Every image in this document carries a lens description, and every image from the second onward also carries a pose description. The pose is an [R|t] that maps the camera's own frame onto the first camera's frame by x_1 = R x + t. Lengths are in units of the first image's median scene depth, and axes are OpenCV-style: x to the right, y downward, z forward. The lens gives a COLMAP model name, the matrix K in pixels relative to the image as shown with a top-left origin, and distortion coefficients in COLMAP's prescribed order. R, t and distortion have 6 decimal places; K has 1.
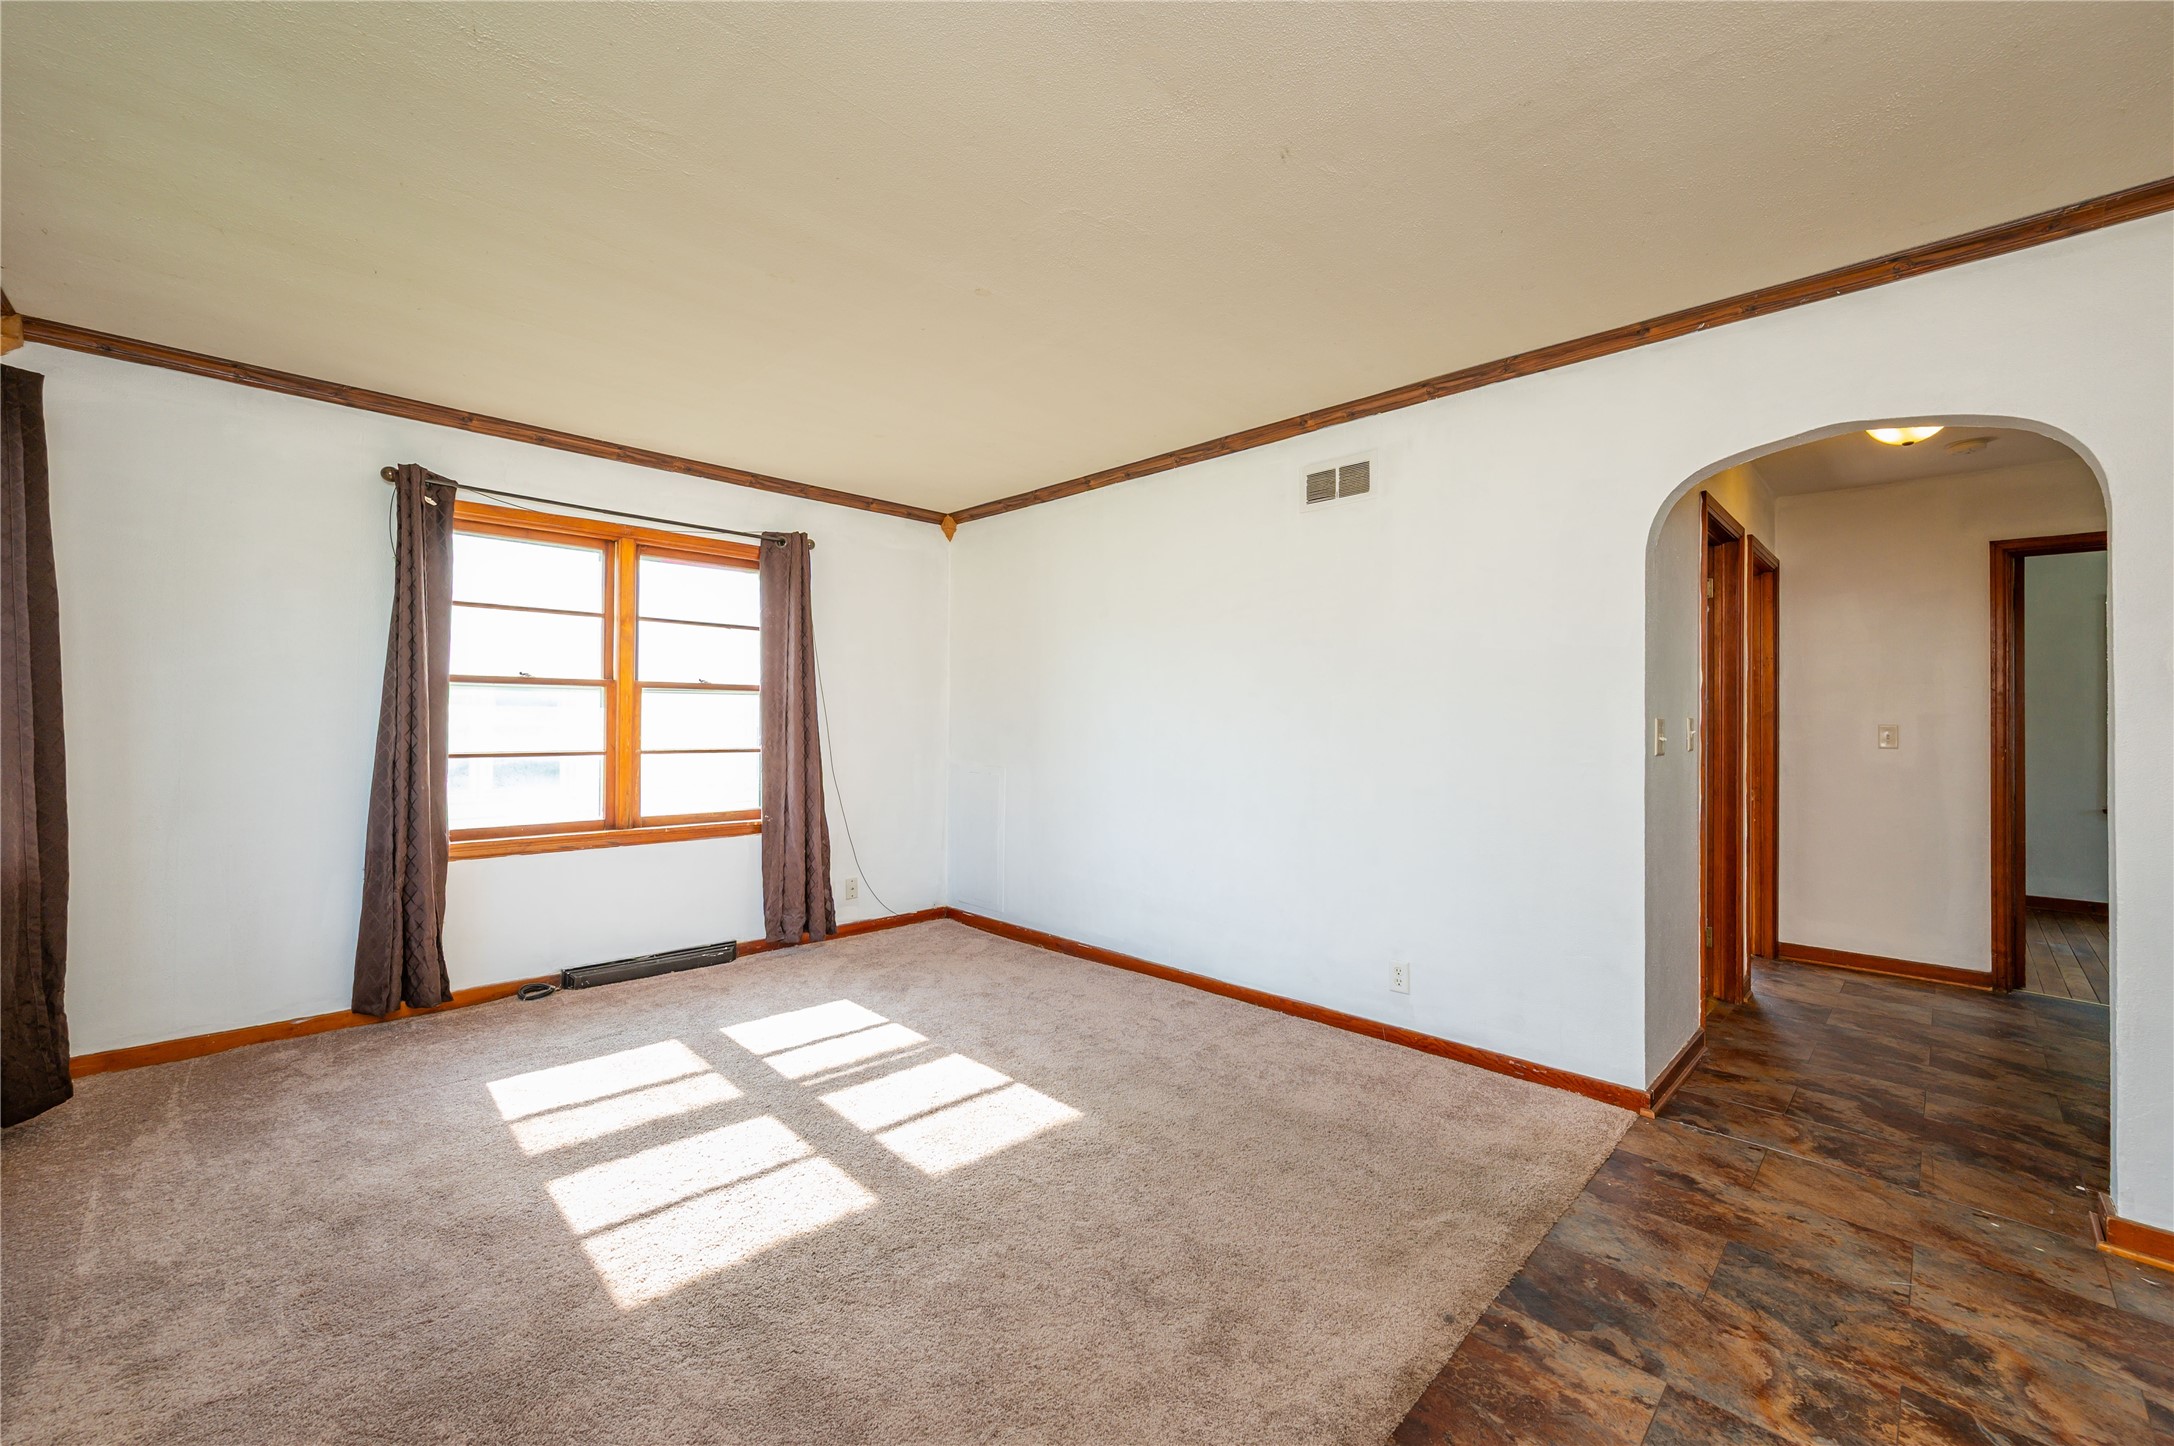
lens RADIAL K [[860.4, 0, 1122.8], [0, 860.4, 720.8], [0, 0, 1]] dist [-0.001739, 0.000609]
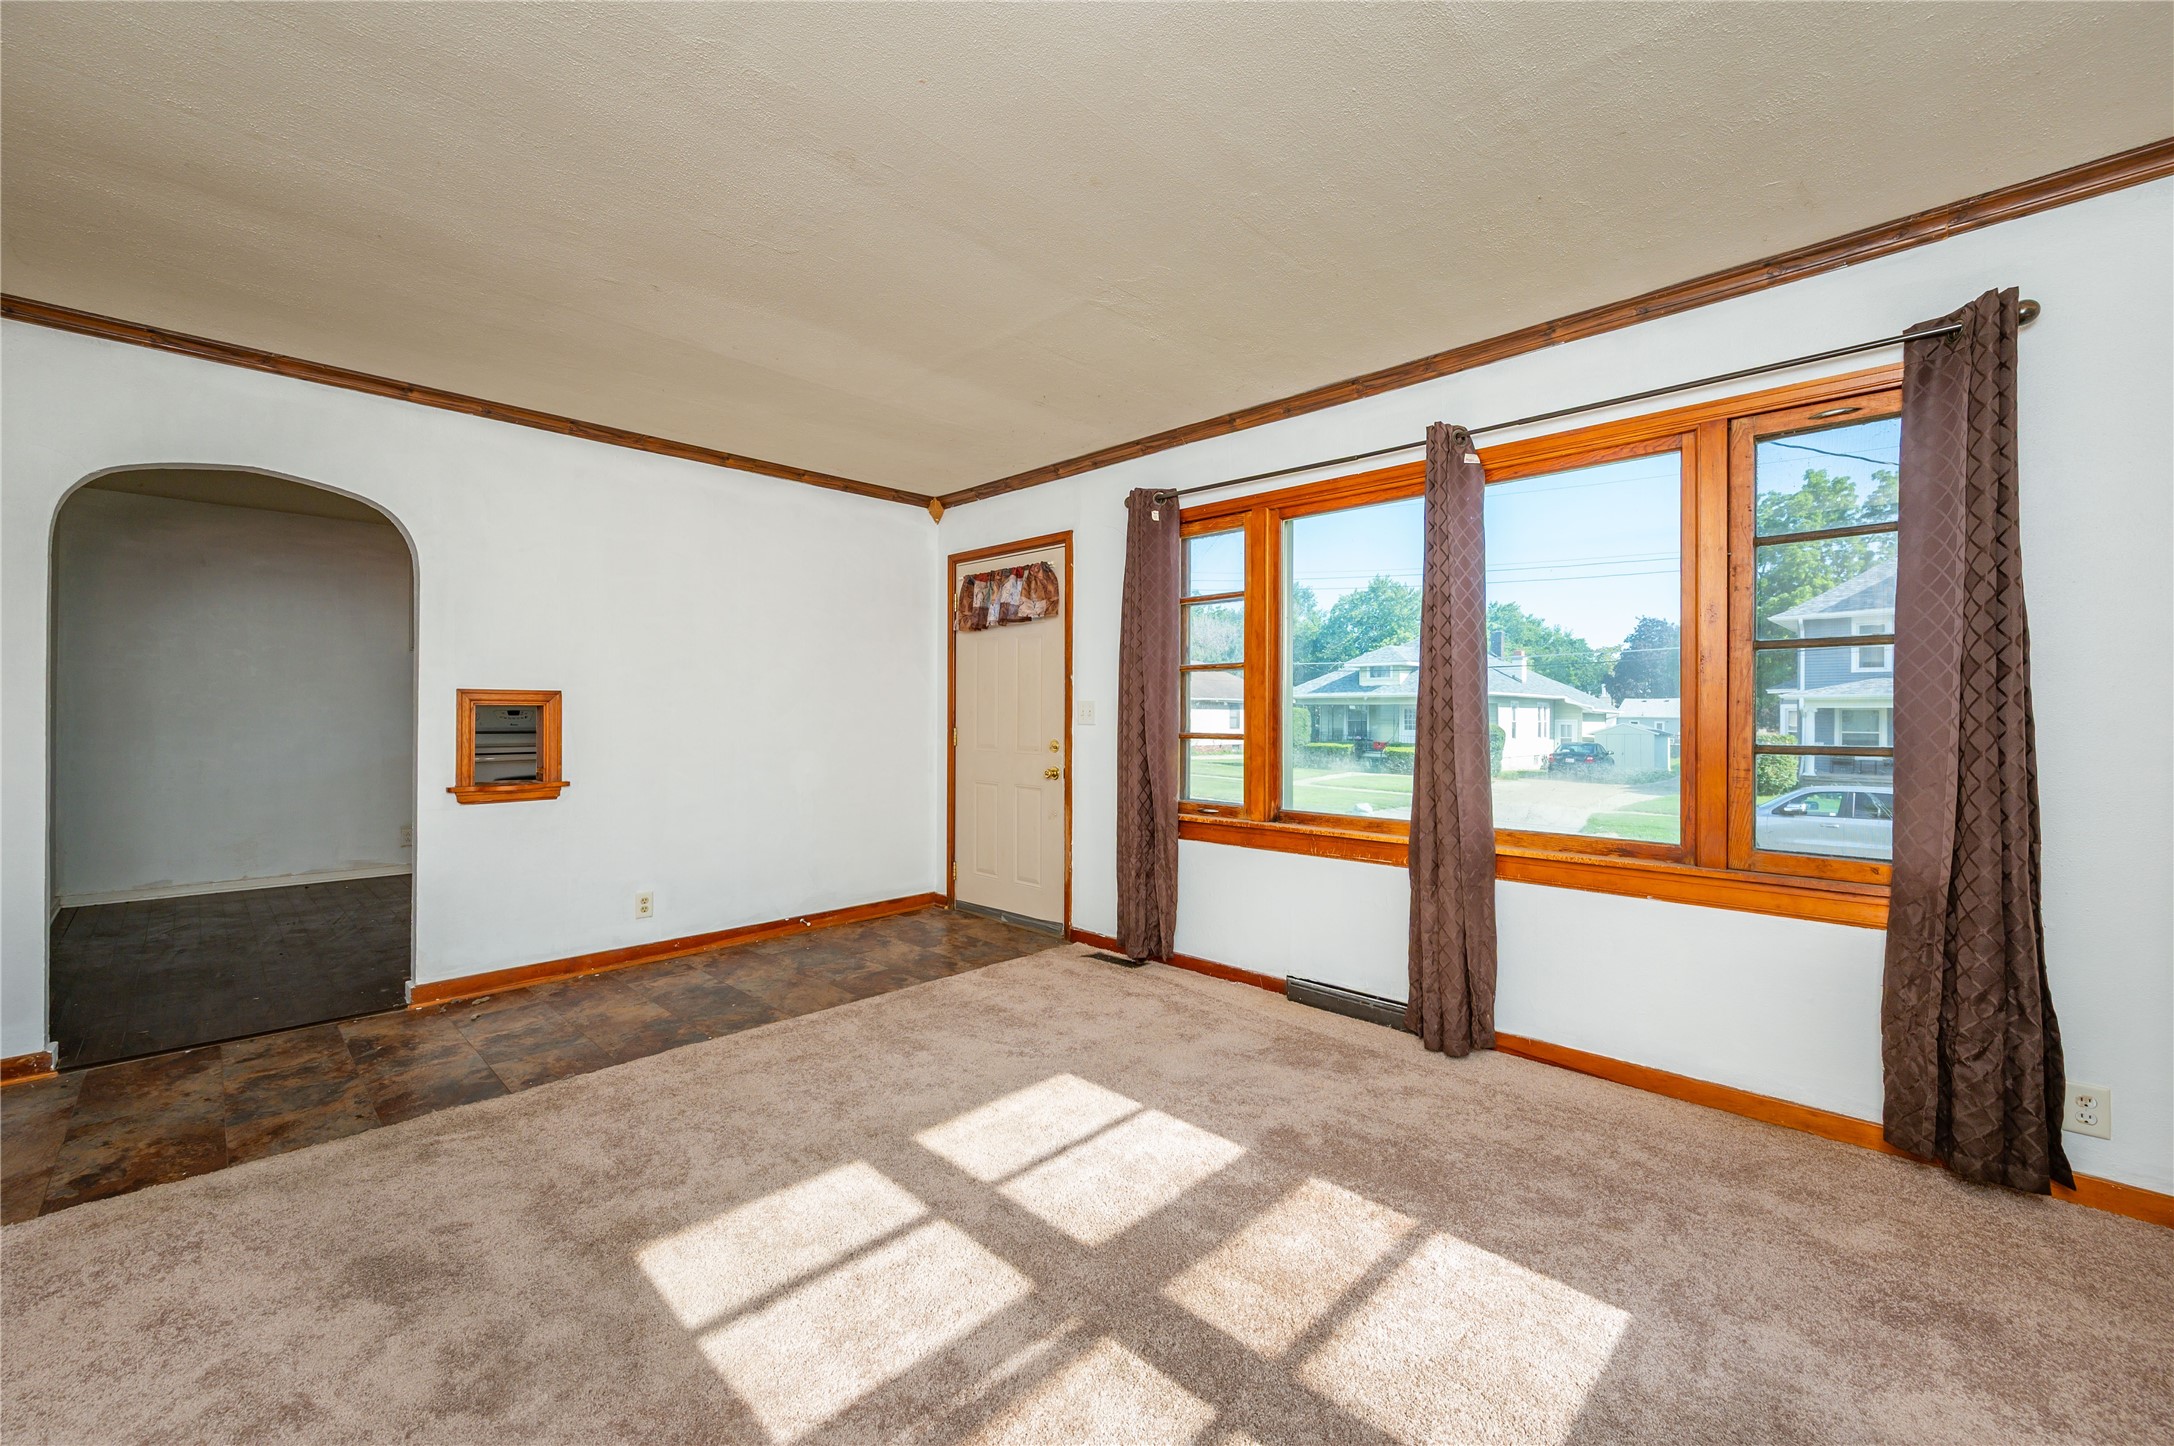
lens RADIAL K [[860.4, 0, 1090.1], [0, 860.4, 711.3], [0, 0, 1]] dist [-0.001739, 0.000609]
pose [[-0.999938, -0.010347, -0.004049, -0.267111], [-0.010304, 0.999891, -0.010536, 0.009170], [0.004158, -0.010494, -0.999936, 1.170640]]
